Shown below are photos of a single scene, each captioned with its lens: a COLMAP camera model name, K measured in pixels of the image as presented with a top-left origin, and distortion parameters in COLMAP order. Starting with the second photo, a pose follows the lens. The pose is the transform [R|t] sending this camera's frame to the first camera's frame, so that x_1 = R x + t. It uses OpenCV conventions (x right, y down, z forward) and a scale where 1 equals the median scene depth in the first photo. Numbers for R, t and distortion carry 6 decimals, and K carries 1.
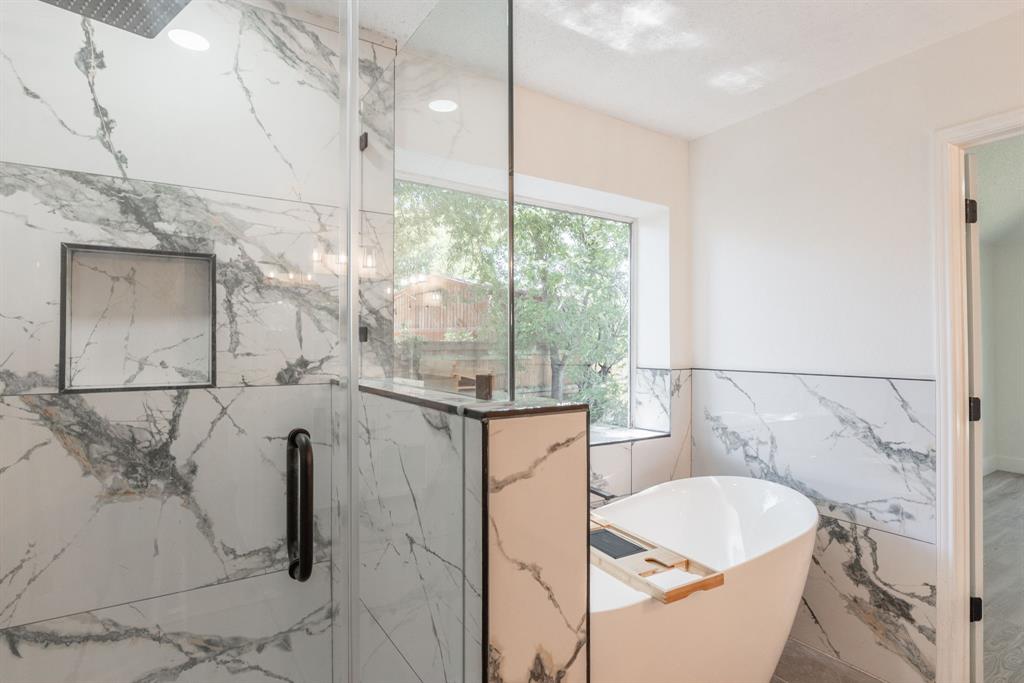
lens RADIAL K [[546.4, 0, 515.0], [0, 546.4, 342.0], [0, 0, 1]] dist [0.001600, -0.000743]
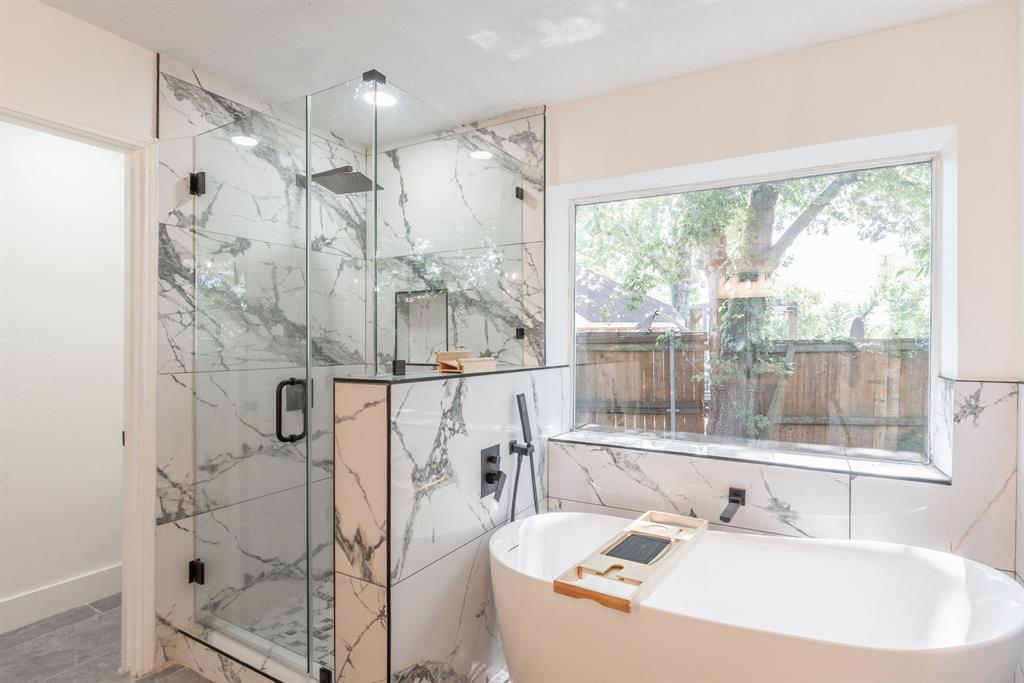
lens RADIAL K [[546.4, 0, 515.5], [0, 546.4, 341.2], [0, 0, 1]] dist [0.001600, -0.000743]
pose [[0.433893, -0.000647, -0.900964, 1.069941], [0.002527, 0.999997, 0.000499, 0.004522], [0.900961, -0.002494, 0.433894, 0.441267]]
